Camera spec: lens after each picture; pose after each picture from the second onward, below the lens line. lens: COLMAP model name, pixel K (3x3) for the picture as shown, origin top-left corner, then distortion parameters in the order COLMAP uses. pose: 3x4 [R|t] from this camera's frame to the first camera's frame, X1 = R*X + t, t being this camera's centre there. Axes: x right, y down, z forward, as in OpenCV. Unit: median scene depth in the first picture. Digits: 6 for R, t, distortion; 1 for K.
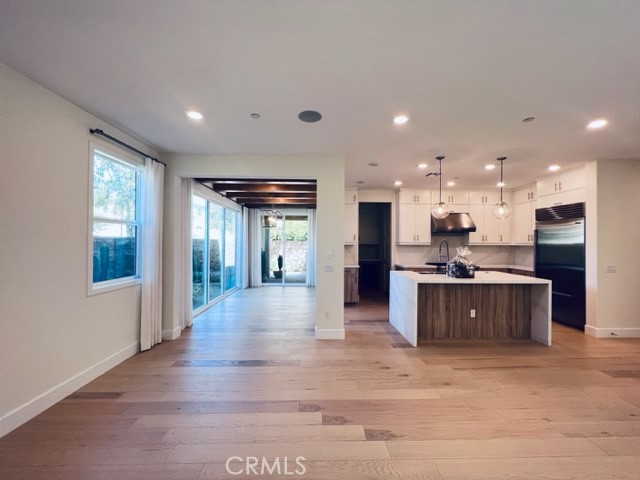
lens RADIAL K [[256.5, 0, 320.9], [0, 256.5, 239.4], [0, 0, 1]] dist [-0.001235, -0.000297]
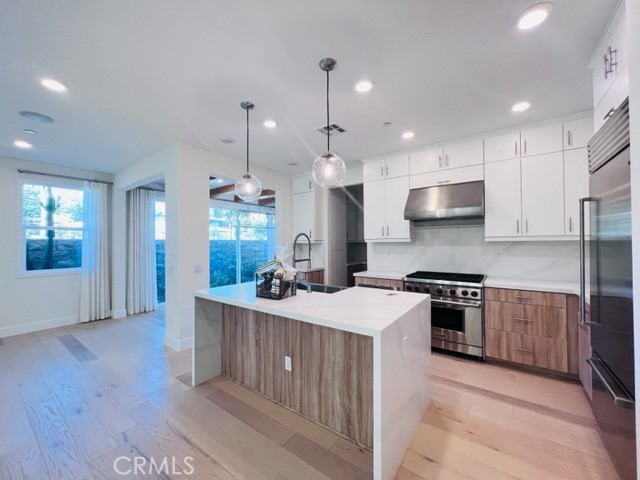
lens RADIAL K [[256.5, 0, 319.0], [0, 256.5, 240.0], [0, 0, 1]] dist [-0.001235, -0.000297]
pose [[0.790024, -0.019971, -0.612751, 1.076162], [0.018224, 0.999793, -0.009090, 0.030045], [0.612805, -0.003986, 0.790224, 0.654113]]
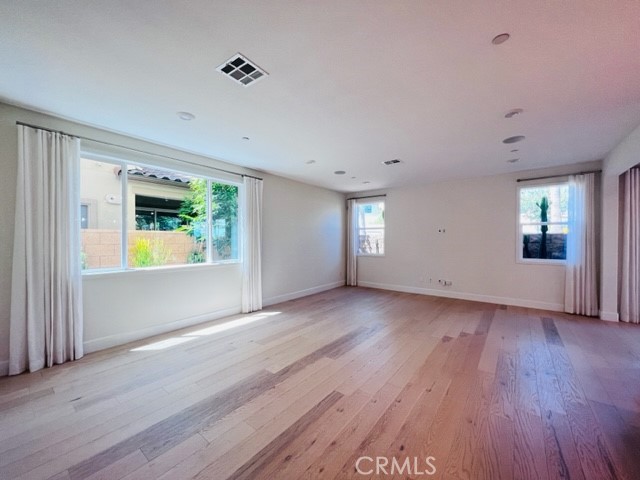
lens RADIAL K [[256.5, 0, 322.4], [0, 256.5, 240.0], [0, 0, 1]] dist [-0.001235, -0.000297]
pose [[-0.627232, -0.003271, -0.778826, 1.192897], [0.001258, 0.999986, -0.005213, 0.035460], [0.778832, -0.004249, -0.627219, 0.786443]]
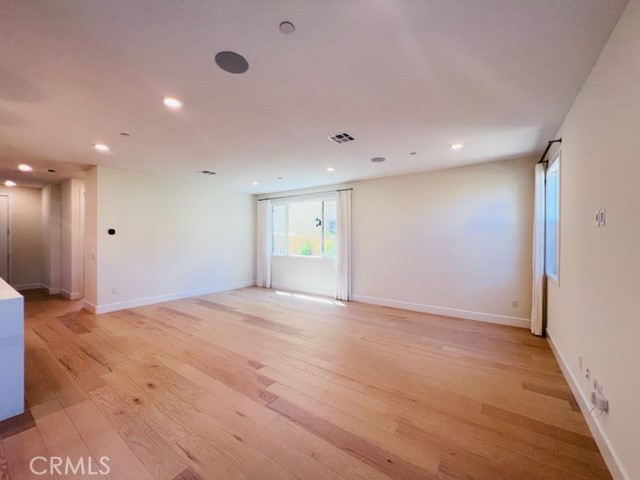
lens RADIAL K [[256.5, 0, 320.0], [0, 256.5, 241.1], [0, 0, 1]] dist [-0.001235, -0.000297]
pose [[-0.801416, -0.013940, 0.597945, -0.509163], [-0.014004, 0.999892, 0.004542, 0.020142], [-0.597944, -0.004734, -0.801524, 1.060983]]
